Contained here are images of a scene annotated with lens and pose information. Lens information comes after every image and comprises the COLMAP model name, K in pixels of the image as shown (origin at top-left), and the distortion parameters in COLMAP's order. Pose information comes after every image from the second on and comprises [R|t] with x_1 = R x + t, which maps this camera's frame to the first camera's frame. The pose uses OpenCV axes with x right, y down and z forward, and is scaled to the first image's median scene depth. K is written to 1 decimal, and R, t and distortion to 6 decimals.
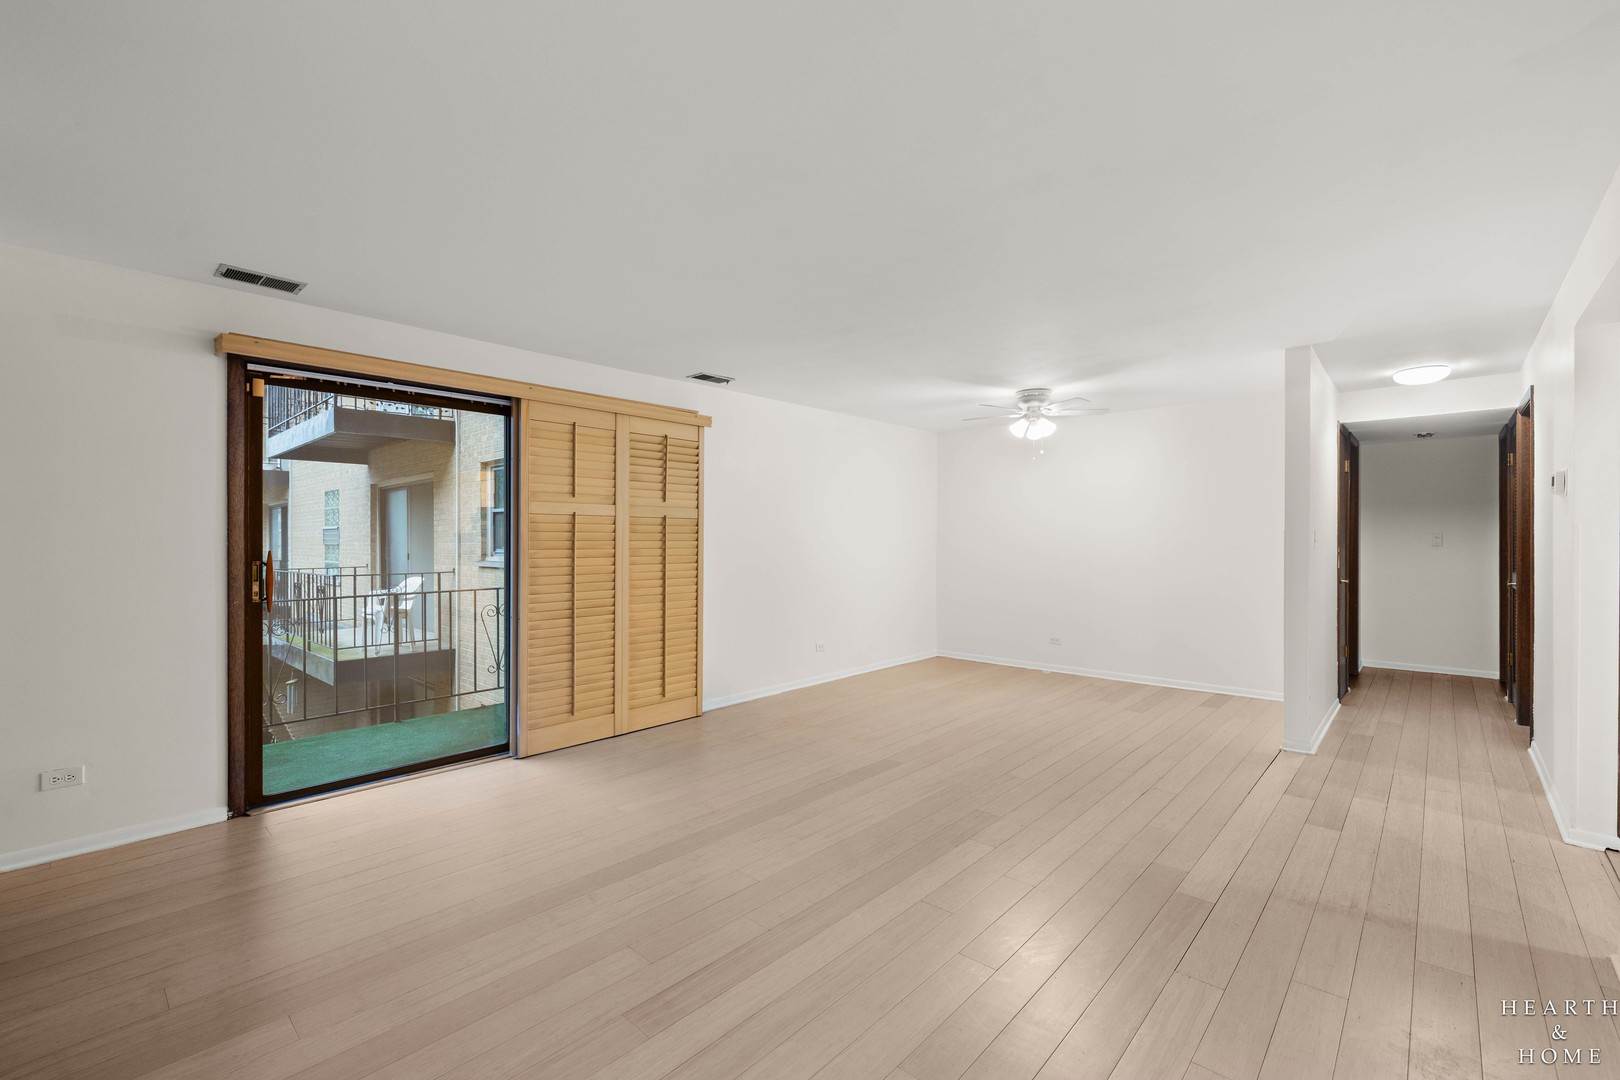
lens RADIAL K [[684.5, 0, 804.6], [0, 684.5, 540.4], [0, 0, 1]] dist [0.007492, -0.000119]
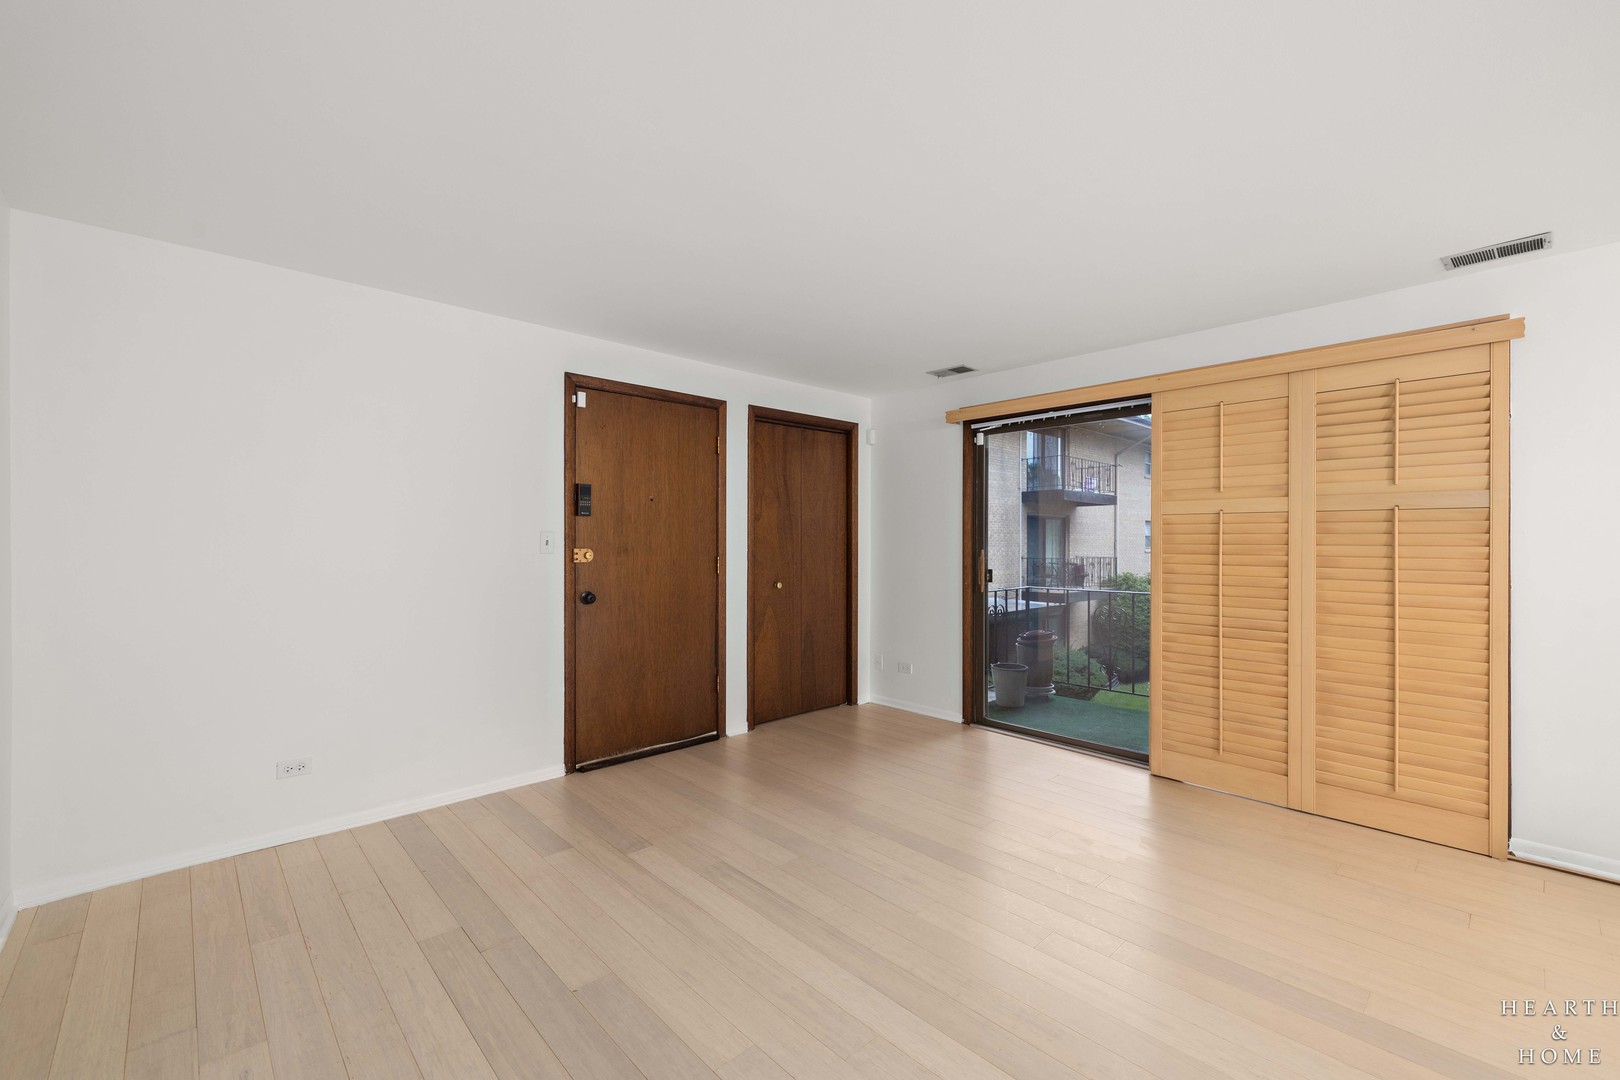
lens RADIAL K [[684.5, 0, 814.4], [0, 684.5, 537.2], [0, 0, 1]] dist [0.007492, -0.000119]
pose [[-0.064441, -0.003893, -0.997914, 0.504182], [-0.003144, 0.999988, -0.003698, -0.003392], [0.997917, 0.002900, -0.064452, 0.539514]]
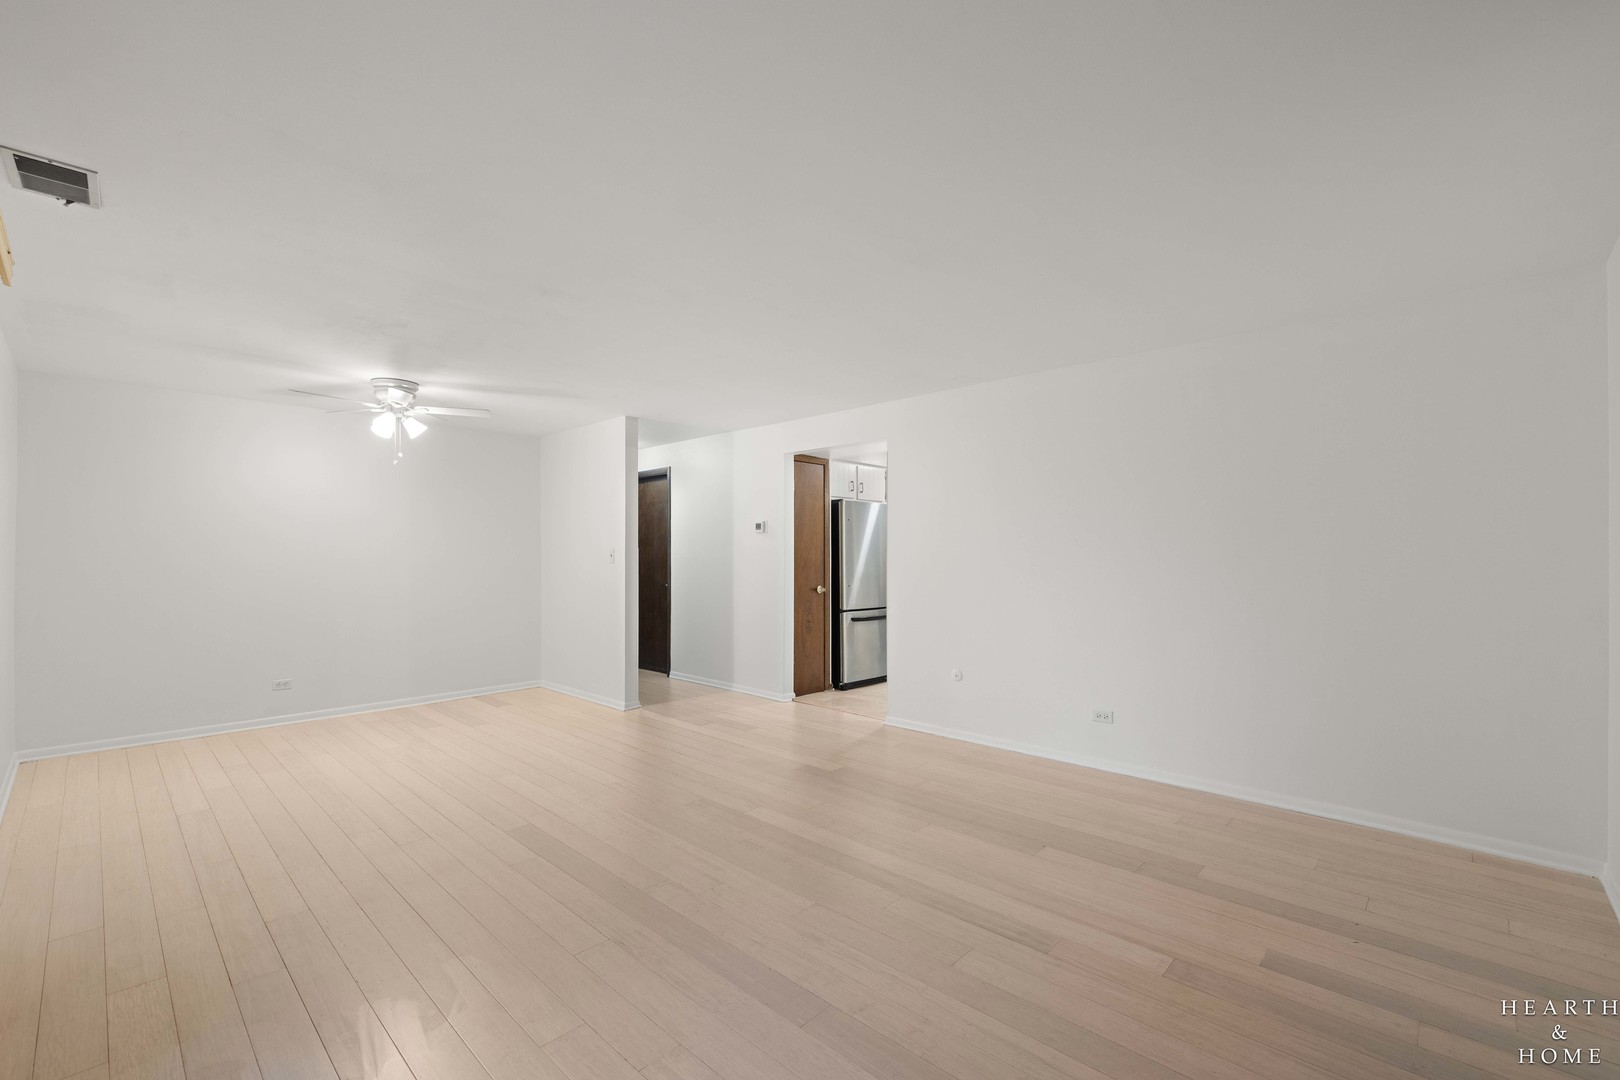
lens RADIAL K [[684.5, 0, 800.1], [0, 684.5, 547.2], [0, 0, 1]] dist [0.007492, -0.000119]
pose [[0.028851, 0.010194, 0.999532, -0.616271], [0.002587, 0.999944, -0.010272, -0.002228], [-0.999580, 0.002882, 0.028823, 0.579450]]
